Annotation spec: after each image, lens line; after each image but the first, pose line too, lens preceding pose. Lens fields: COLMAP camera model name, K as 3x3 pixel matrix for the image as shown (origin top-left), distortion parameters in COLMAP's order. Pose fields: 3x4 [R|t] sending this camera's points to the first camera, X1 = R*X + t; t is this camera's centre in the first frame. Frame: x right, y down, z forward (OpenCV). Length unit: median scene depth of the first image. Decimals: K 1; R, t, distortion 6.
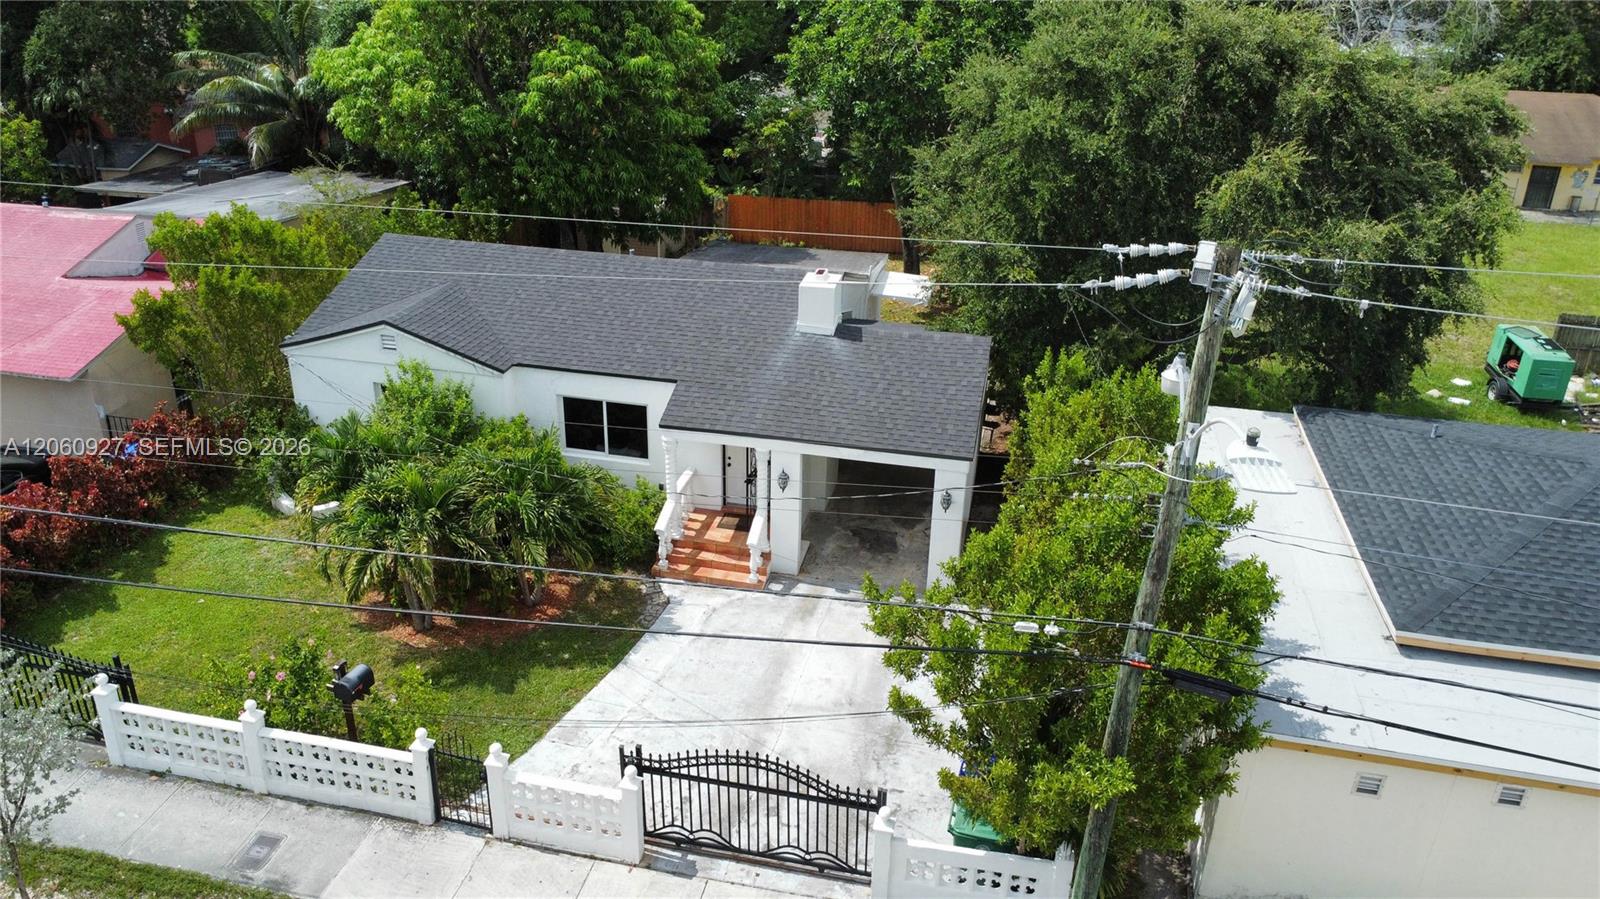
lens RADIAL K [[1173.1, 0, 800.3], [0, 1173.1, 452.3], [0, 0, 1]] dist [-0.020568, -0.010682]
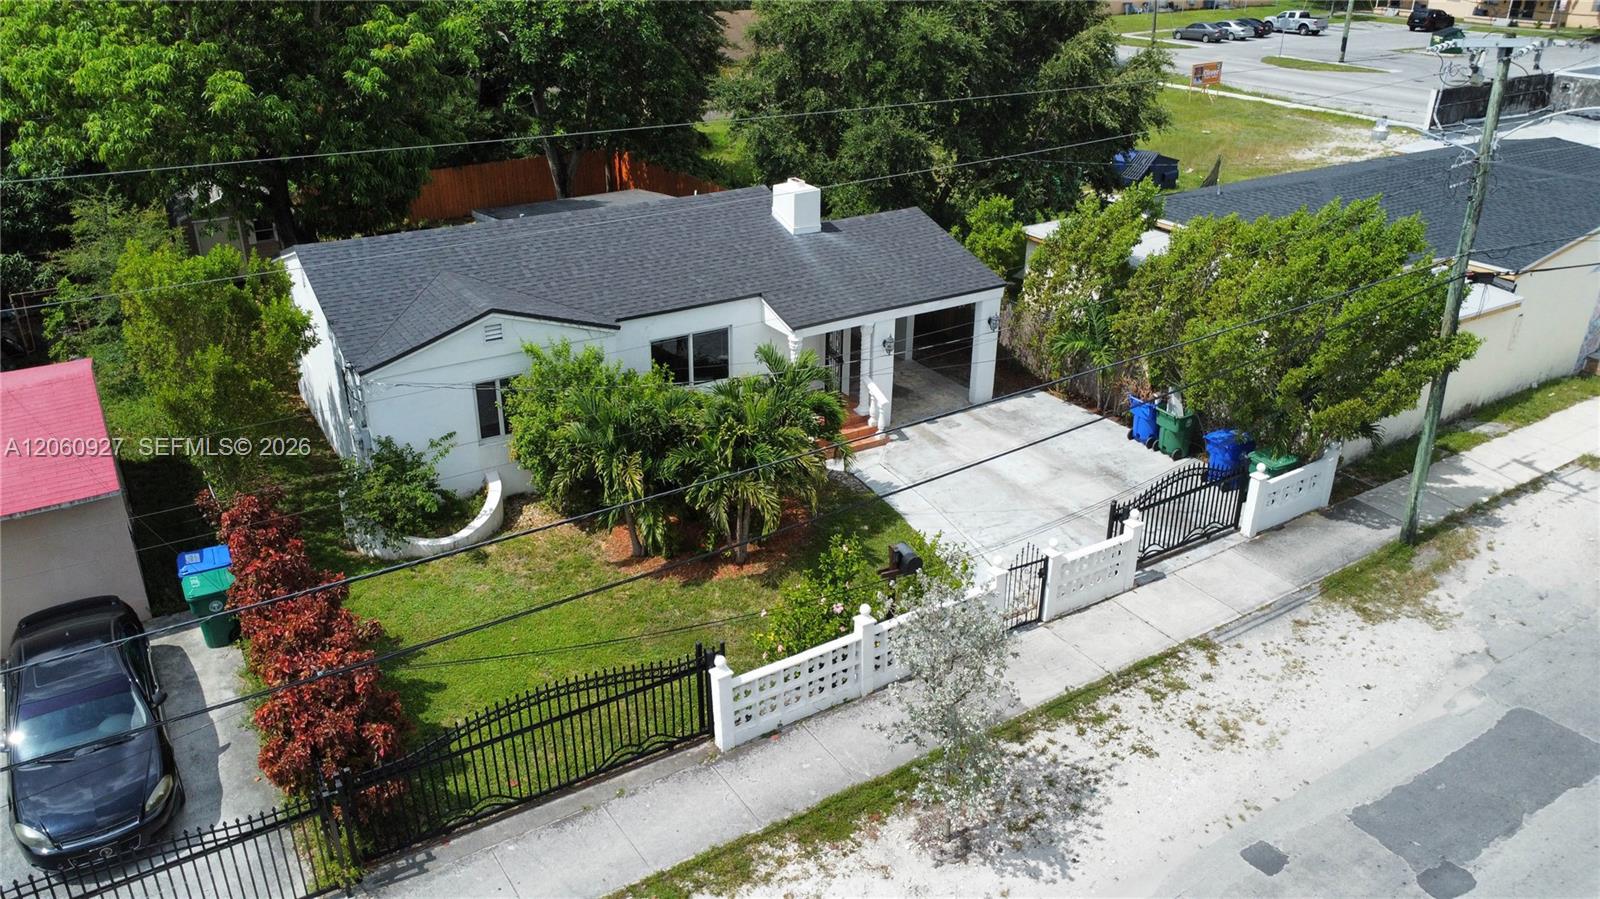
lens RADIAL K [[1173.1, 0, 799.7], [0, 1173.1, 445.9], [0, 0, 1]] dist [-0.020568, -0.010682]
pose [[0.705347, -0.313498, 0.635771, -0.875207], [0.299793, 0.944658, 0.133210, -0.065352], [-0.642347, 0.096640, 0.760296, 0.158692]]
